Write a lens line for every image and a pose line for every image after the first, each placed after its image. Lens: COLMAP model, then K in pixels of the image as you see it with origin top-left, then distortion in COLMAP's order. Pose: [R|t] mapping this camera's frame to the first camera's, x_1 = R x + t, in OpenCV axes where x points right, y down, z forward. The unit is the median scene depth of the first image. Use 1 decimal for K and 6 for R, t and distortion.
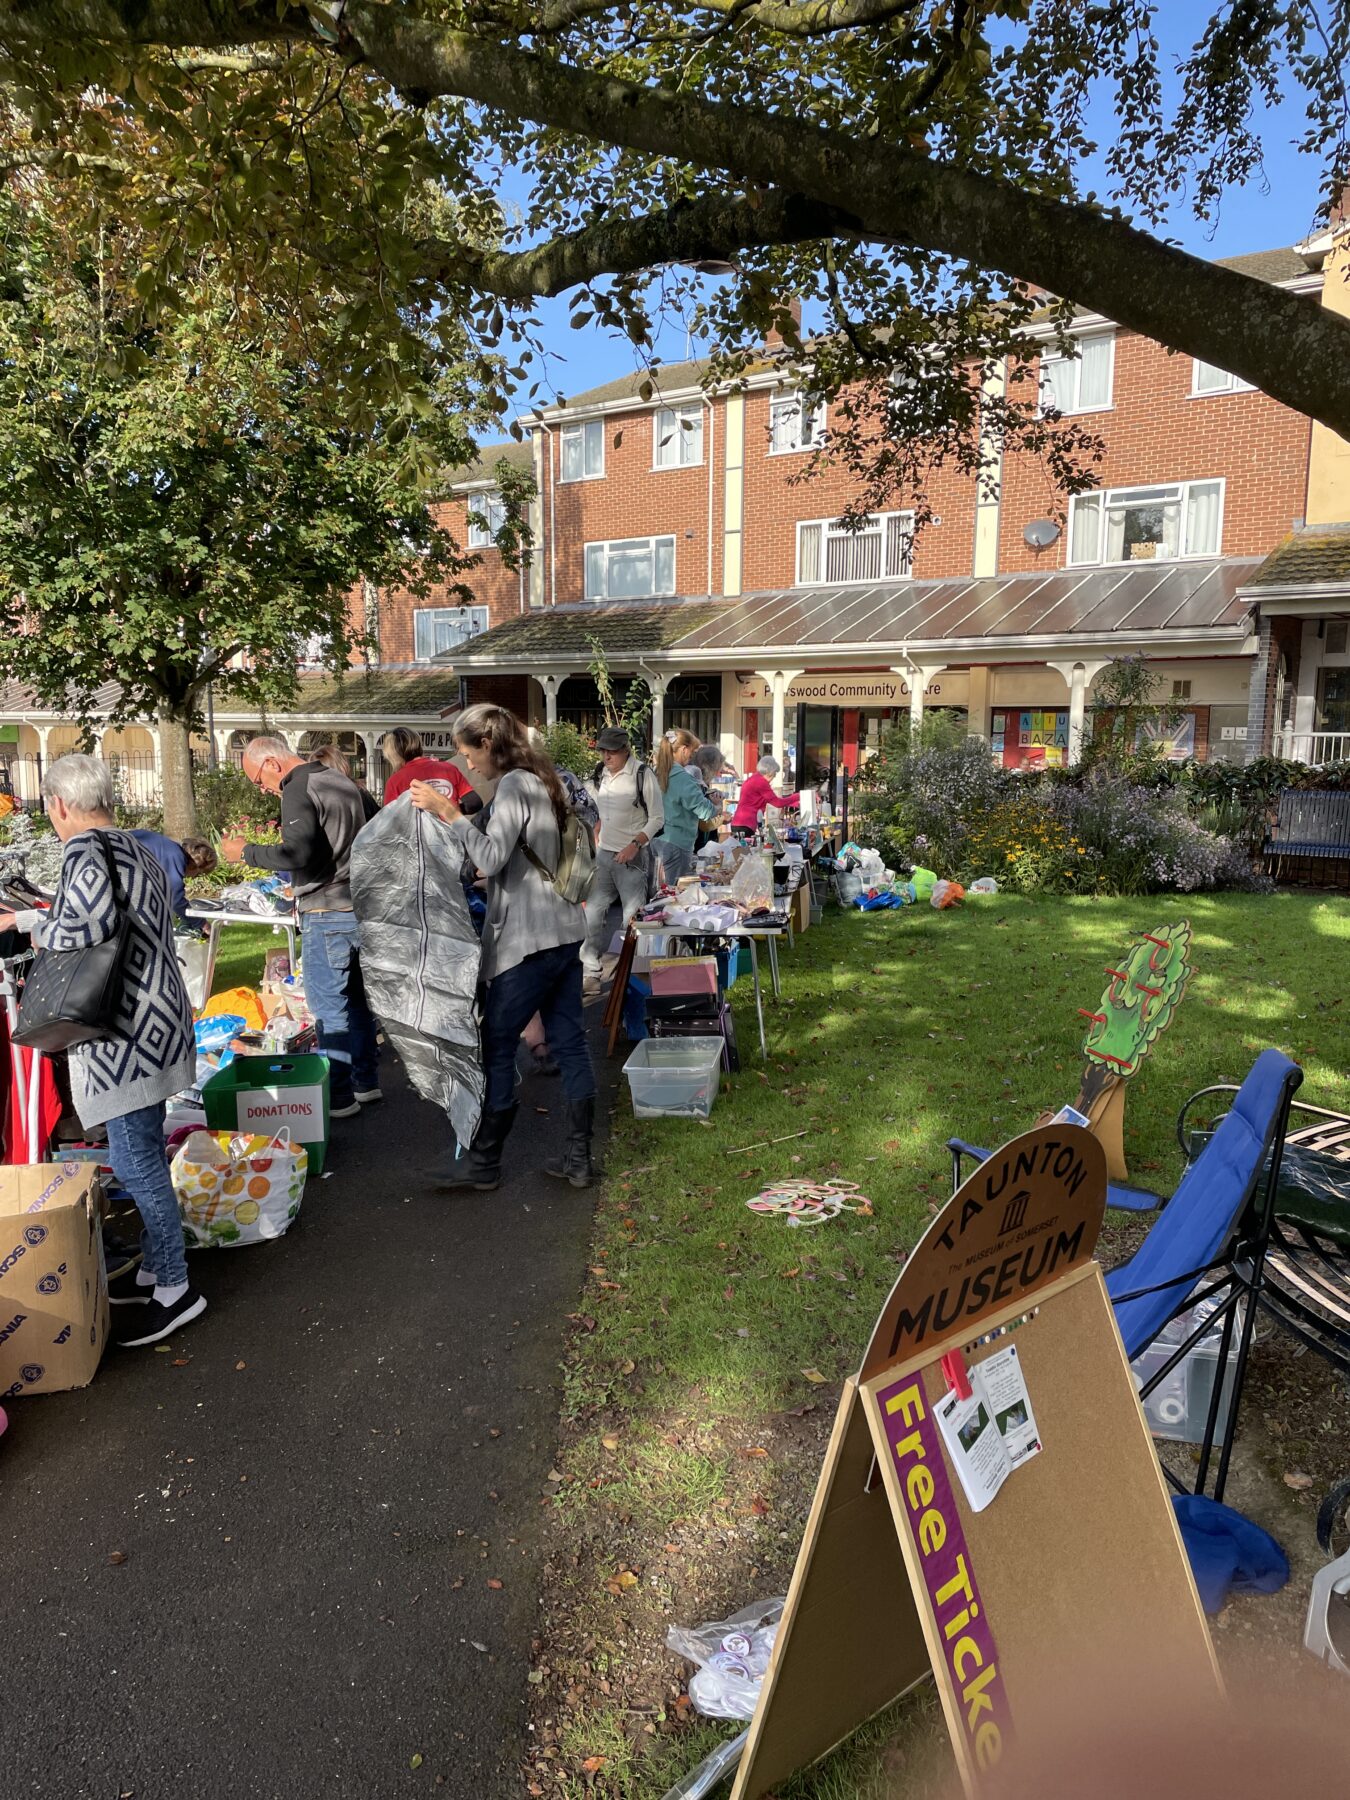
lens RADIAL K [[1349.0, 0, 674.7], [0, 1349.0, 901.6], [0, 0, 1]] dist [-0.004002, -0.000144]
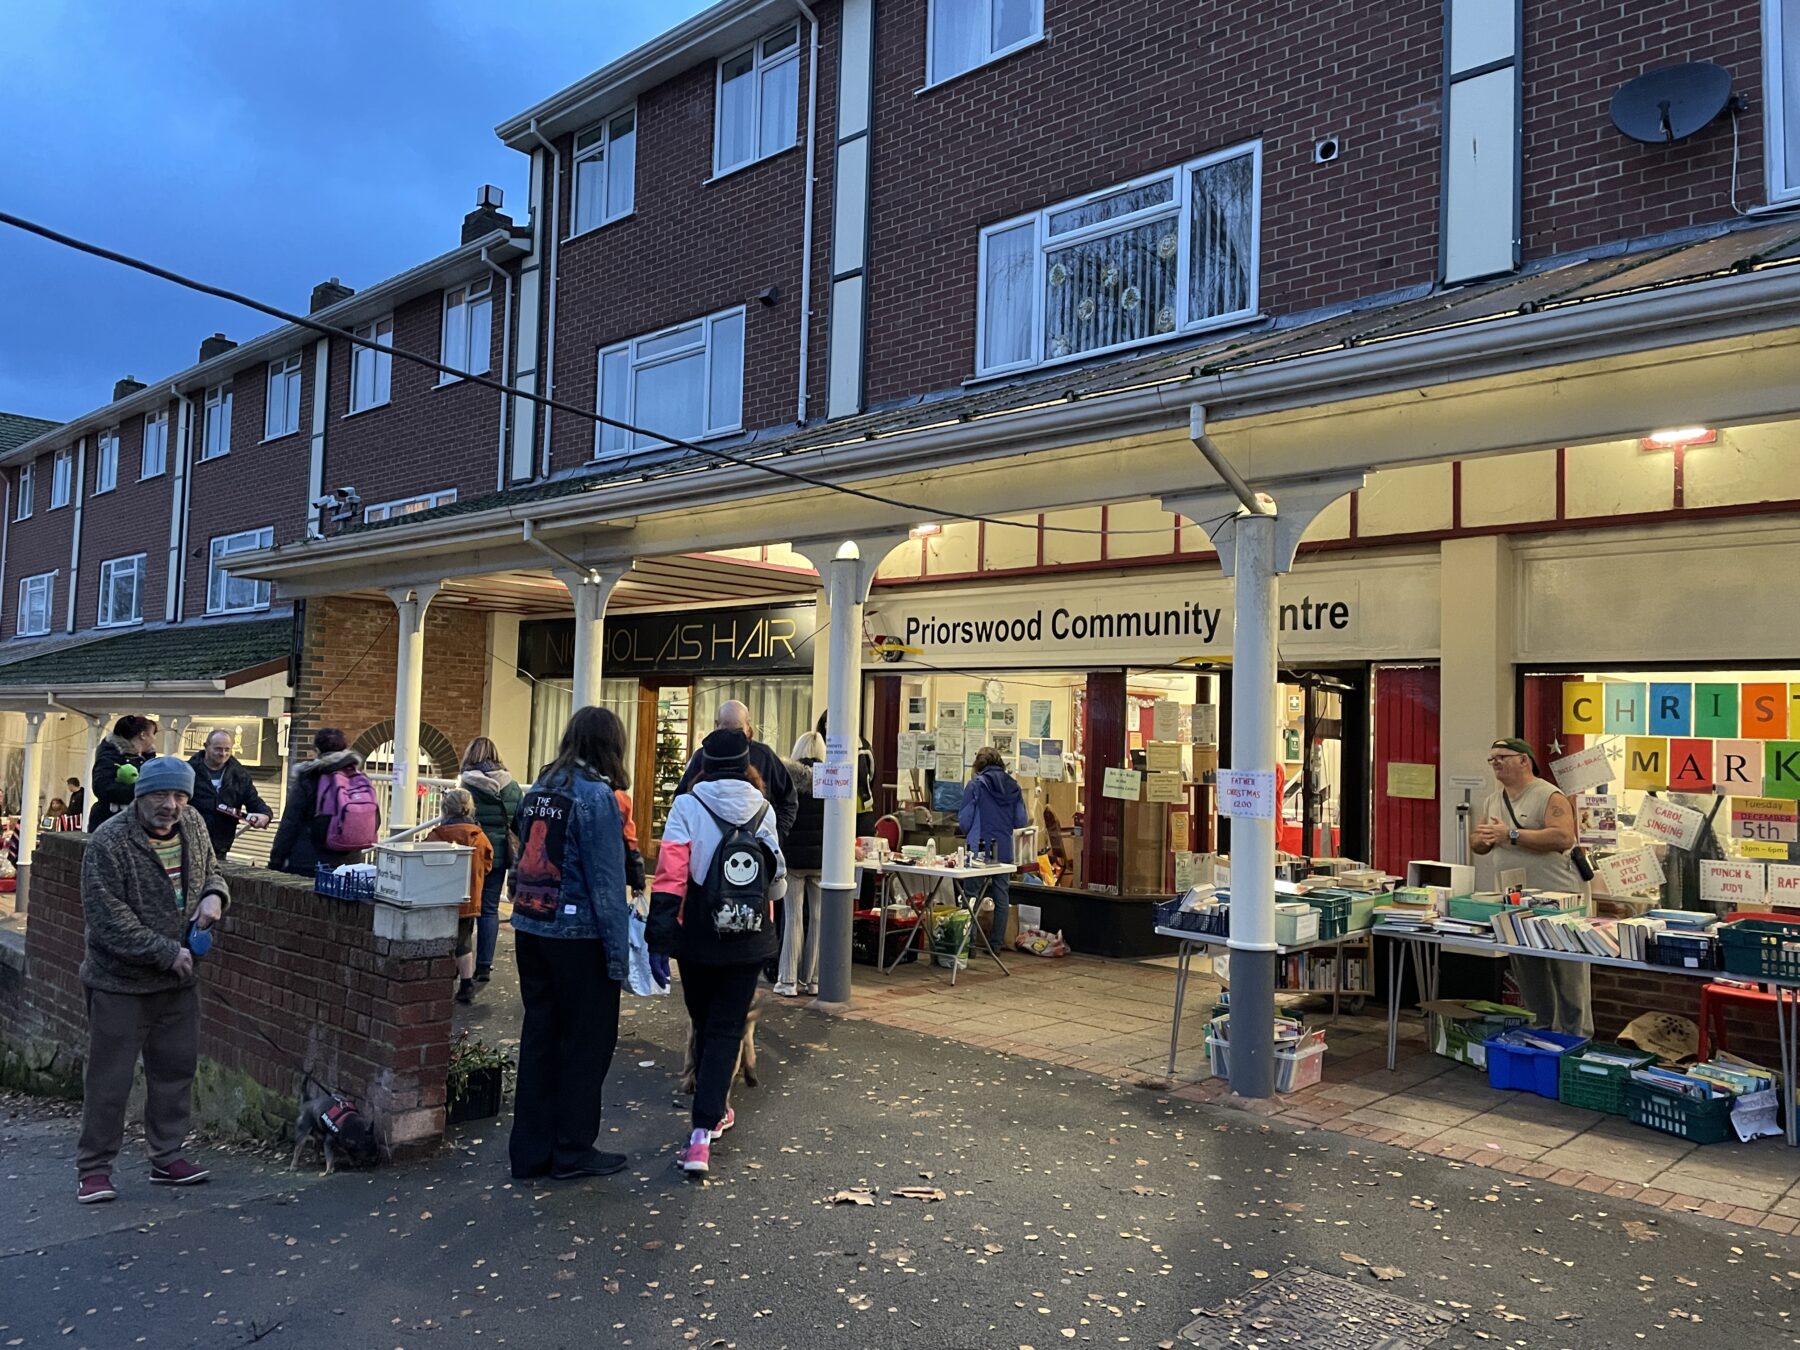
lens RADIAL K [[1349.0, 0, 899.7], [0, 1349.0, 673.9], [0, 0, 1]] dist [-0.004002, -0.000144]
pose [[0.993823, 0.012251, -0.110295, 0.110097], [-0.032113, 0.983112, -0.180163, -0.068537], [0.106225, 0.182592, 0.977434, 0.598795]]
